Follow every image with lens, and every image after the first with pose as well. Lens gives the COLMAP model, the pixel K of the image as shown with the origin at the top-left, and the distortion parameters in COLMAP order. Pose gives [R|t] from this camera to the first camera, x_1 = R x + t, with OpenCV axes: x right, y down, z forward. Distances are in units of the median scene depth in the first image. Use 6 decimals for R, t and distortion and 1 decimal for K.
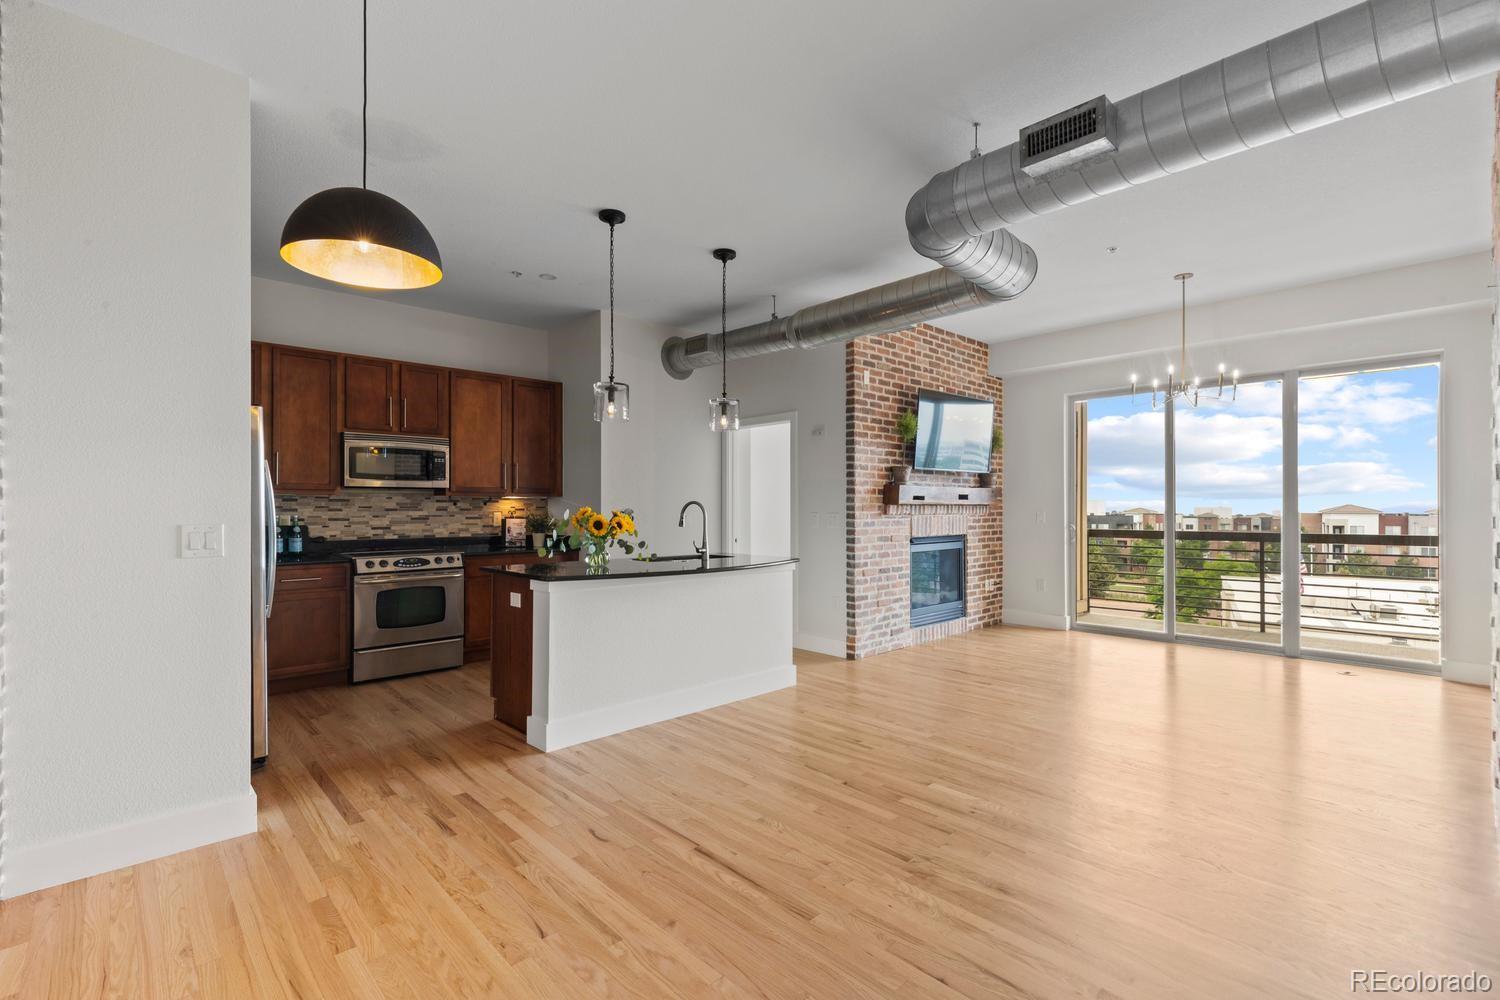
lens RADIAL K [[679.1, 0, 751.7], [0, 679.1, 504.9], [0, 0, 1]] dist [0.003978, -0.002286]
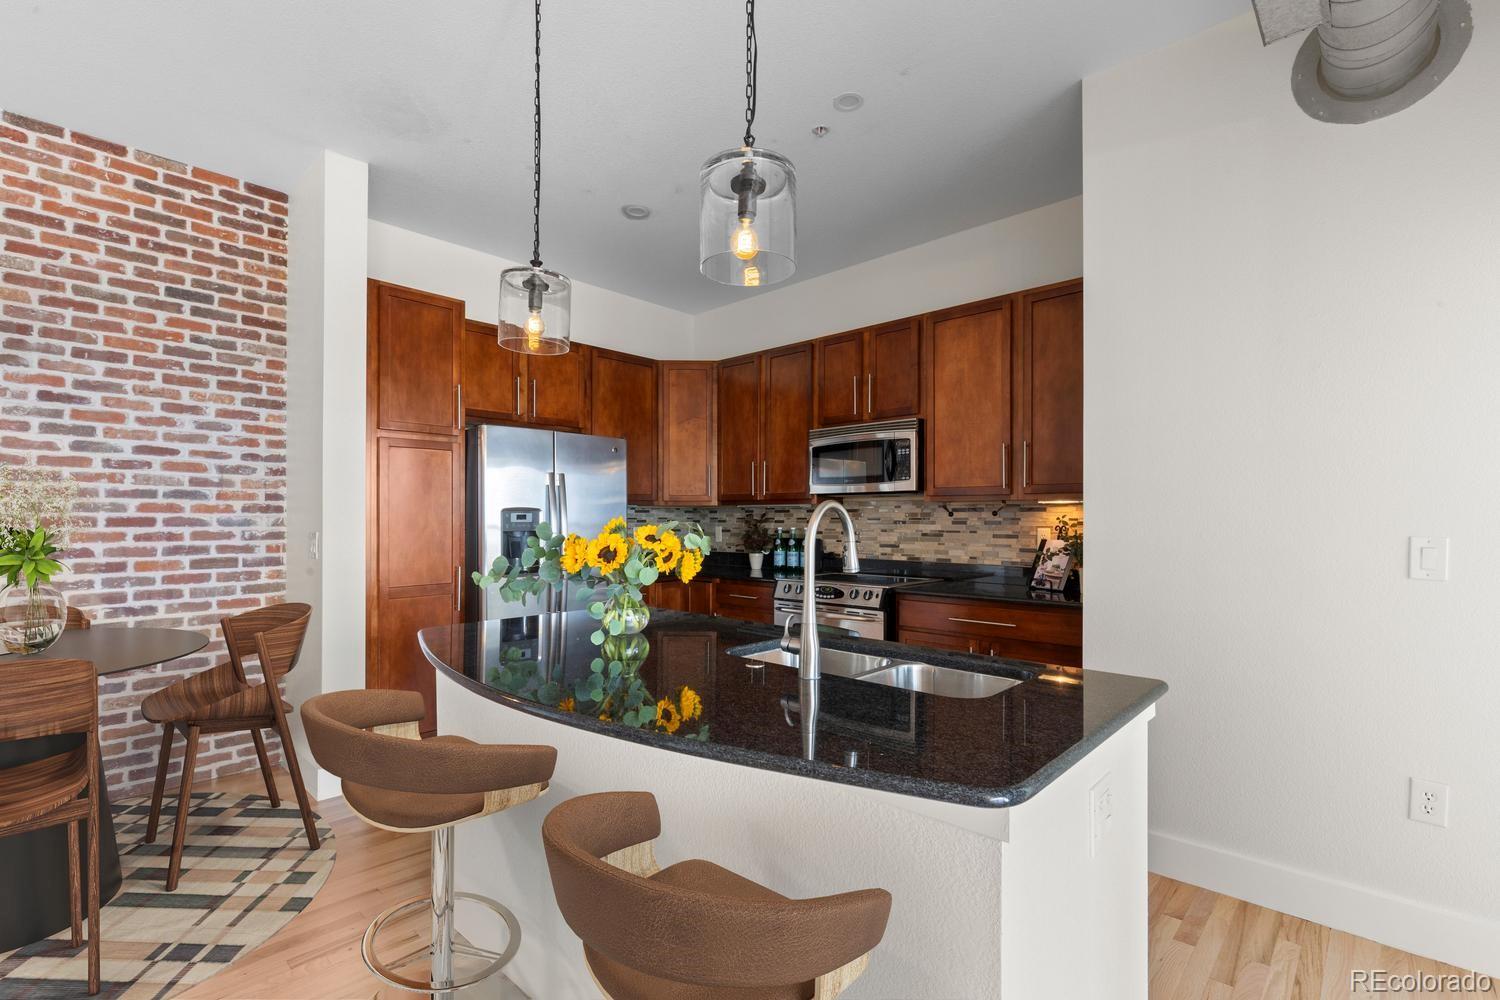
lens RADIAL K [[679.1, 0, 751.5], [0, 679.1, 513.4], [0, 0, 1]] dist [0.003978, -0.002286]
pose [[0.058660, -0.008119, -0.998245, 0.217564], [0.002564, 0.999965, -0.007983, 0.003025], [0.998275, -0.002091, 0.058679, 0.782429]]
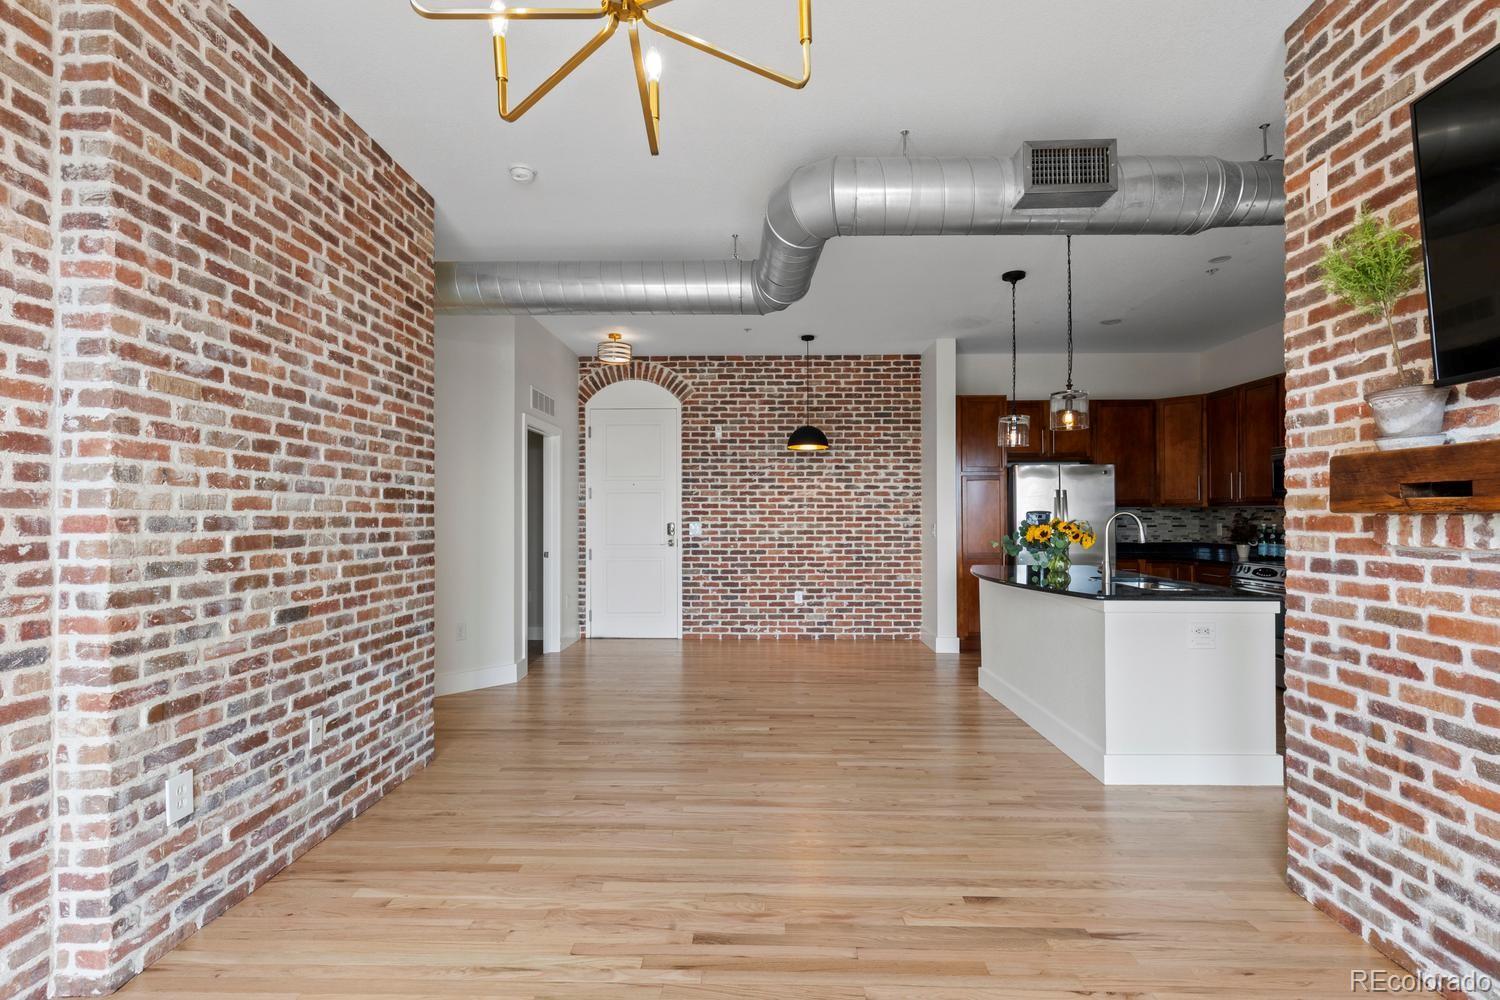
lens RADIAL K [[679.1, 0, 751.3], [0, 679.1, 510.6], [0, 0, 1]] dist [0.003978, -0.002286]
pose [[-0.703178, -0.004349, -0.711000, 0.673209], [0.003497, 0.999948, -0.009574, 0.000157], [0.711005, -0.009219, -0.703126, 1.046137]]
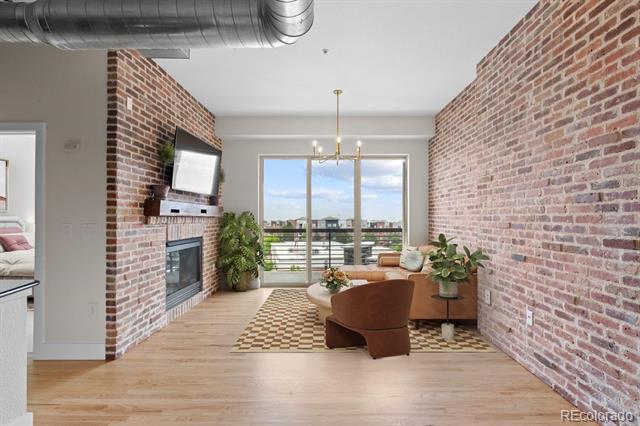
lens RADIAL K [[289.8, 0, 328.9], [0, 289.8, 214.9], [0, 0, 1]] dist [0.003978, -0.002286]
pose [[0.682834, 0.008433, 0.730525, 0.044177], [-0.002072, 0.999952, -0.009607, 0.001896], [-0.730570, 0.005046, 0.682819, 0.429018]]
